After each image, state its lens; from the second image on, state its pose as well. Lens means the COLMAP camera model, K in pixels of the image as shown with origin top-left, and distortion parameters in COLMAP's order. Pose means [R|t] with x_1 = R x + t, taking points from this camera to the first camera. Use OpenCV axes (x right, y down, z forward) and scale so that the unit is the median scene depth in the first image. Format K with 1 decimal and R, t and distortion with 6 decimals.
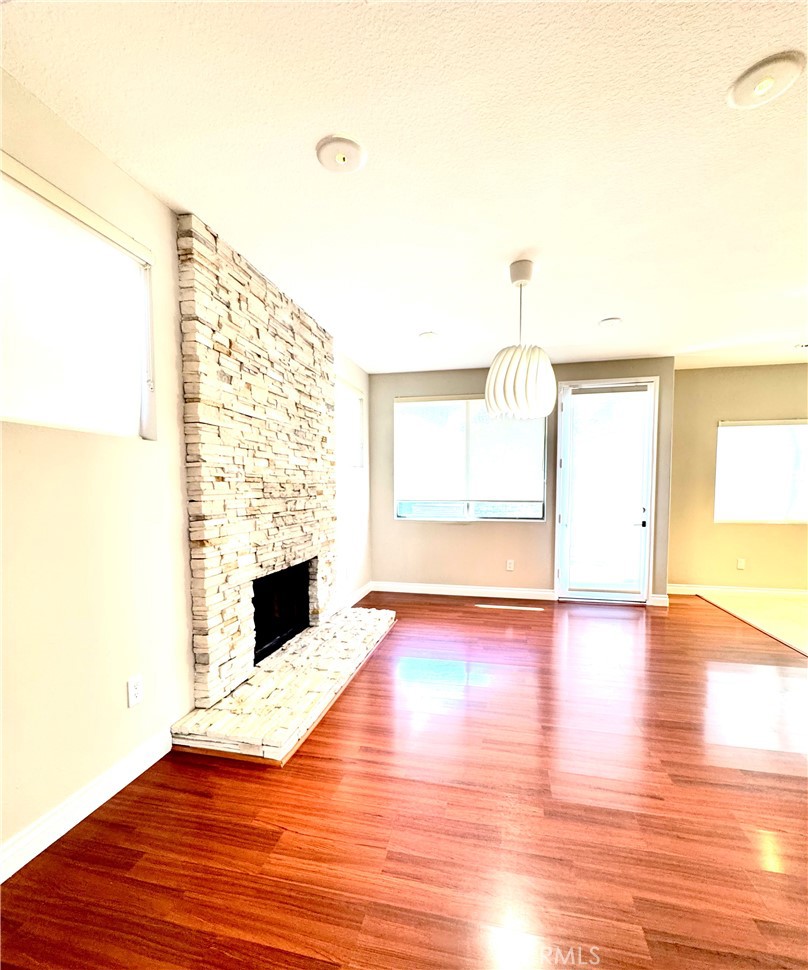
lens RADIAL K [[434.8, 0, 403.6], [0, 434.8, 486.9], [0, 0, 1]] dist [0.000465, 0.000012]
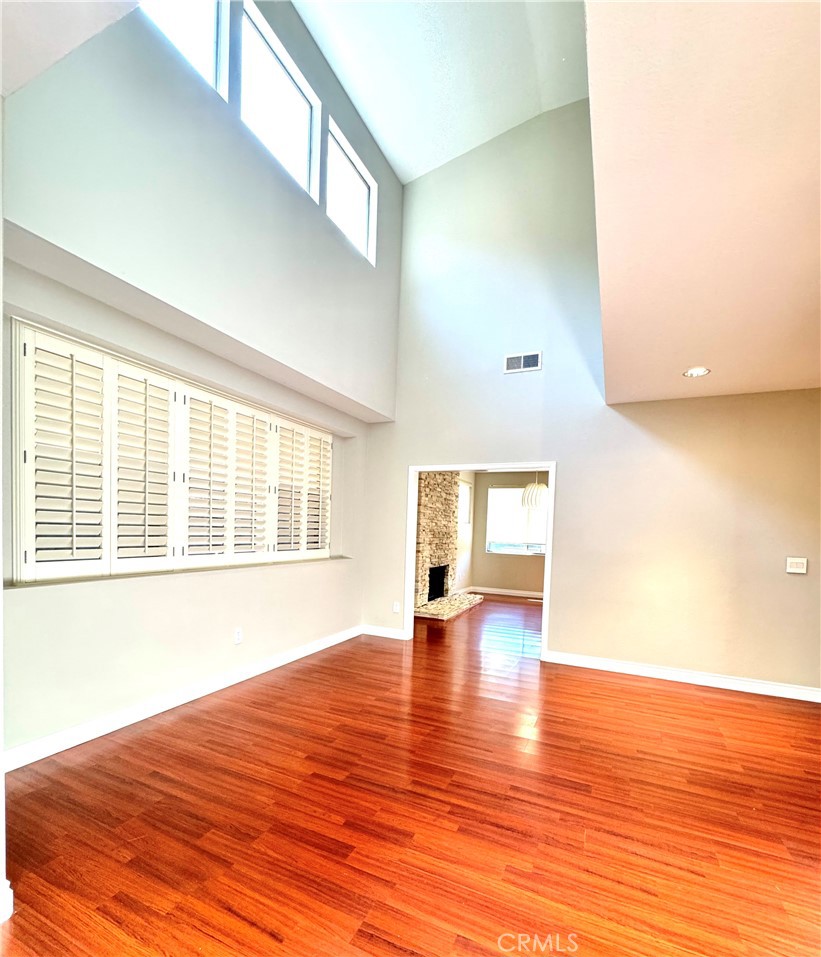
lens RADIAL K [[449.5, 0, 410.7], [0, 449.5, 475.7], [0, 0, 1]] dist [-0.007599, 0.000064]
pose [[0.977622, 0.035434, -0.207363, 0.081670], [-0.058441, 0.992658, -0.105899, -0.043103], [0.202088, 0.115647, 0.972515, -1.499145]]
